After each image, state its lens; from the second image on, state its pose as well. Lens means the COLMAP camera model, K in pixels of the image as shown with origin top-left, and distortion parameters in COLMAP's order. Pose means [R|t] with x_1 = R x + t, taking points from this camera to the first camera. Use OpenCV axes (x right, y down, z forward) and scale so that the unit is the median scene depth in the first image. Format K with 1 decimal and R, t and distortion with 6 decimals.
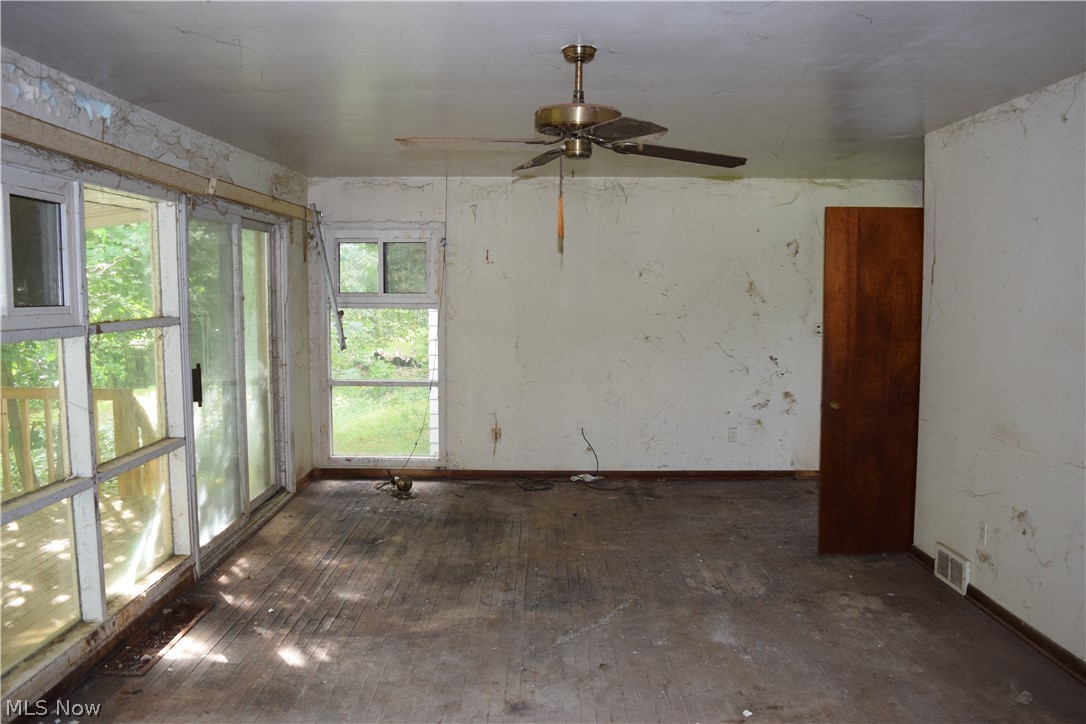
lens RADIAL K [[848.7, 0, 543.5], [0, 848.7, 364.0], [0, 0, 1]] dist [-0.097789, 0.024506]
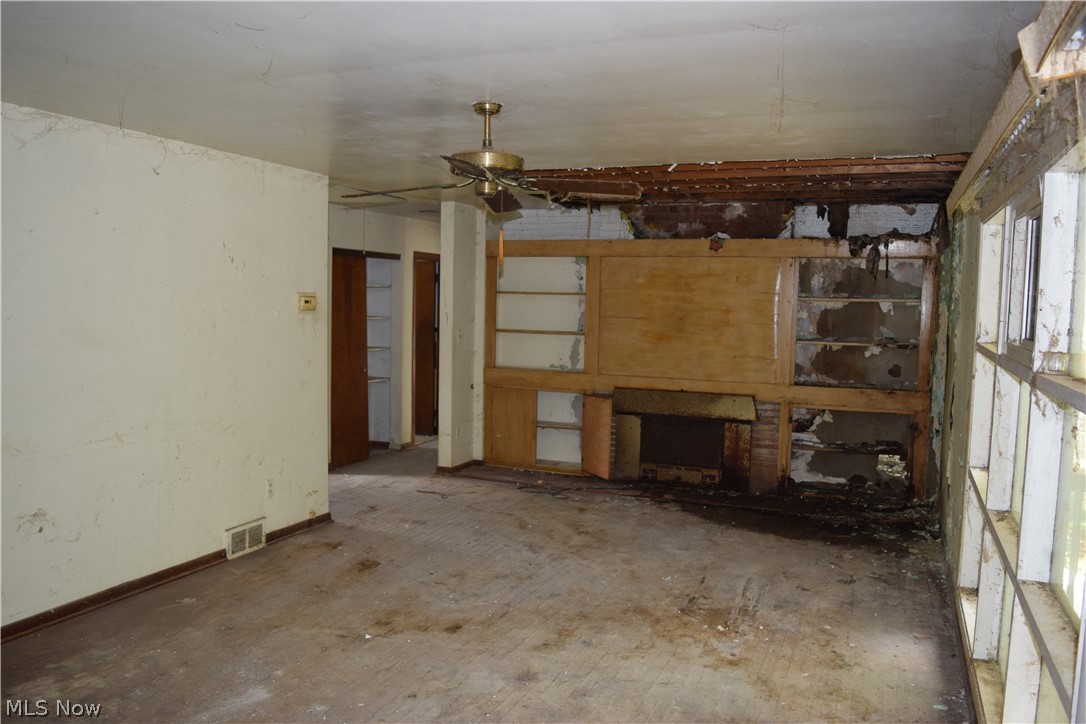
lens RADIAL K [[848.7, 0, 544.4], [0, 848.7, 357.9], [0, 0, 1]] dist [-0.097789, 0.024506]
pose [[-0.924384, -0.041742, 0.379172, -0.307685], [0.014831, 0.989311, 0.145066, -0.119663], [-0.381175, 0.139720, -0.913884, 1.300857]]
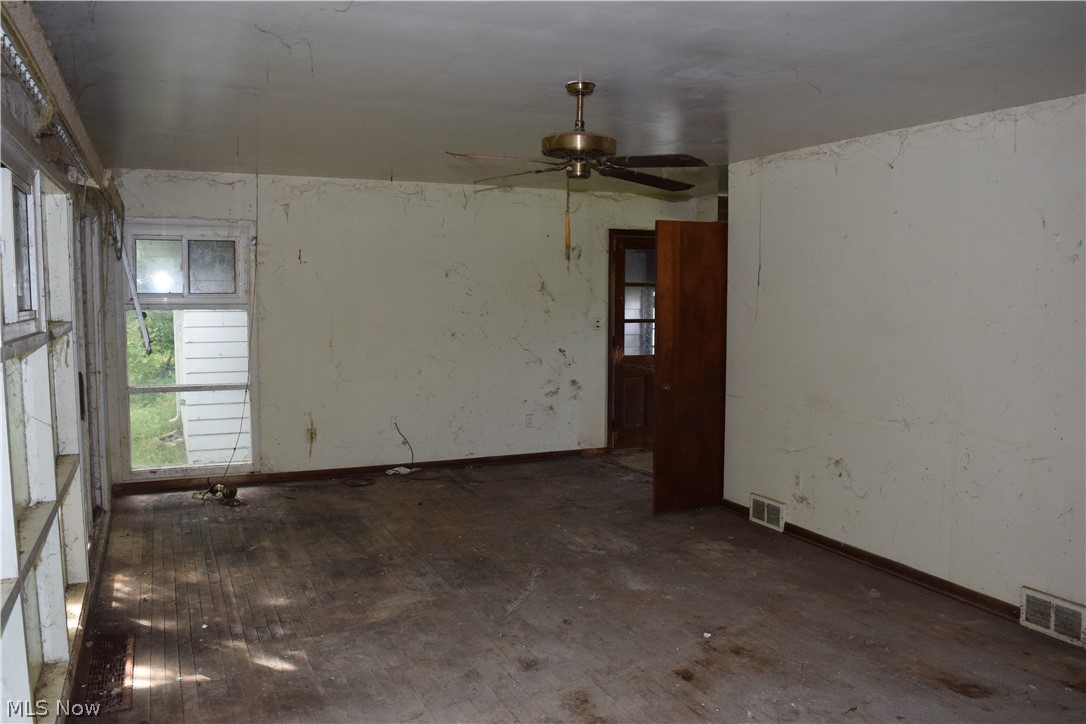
lens RADIAL K [[848.7, 0, 538.8], [0, 848.7, 363.8], [0, 0, 1]] dist [-0.097789, 0.024506]
pose [[0.911812, -0.034246, 0.409177, -0.309053], [0.032897, 0.999405, 0.010338, -0.002300], [-0.409288, 0.004034, 0.912396, -0.022385]]
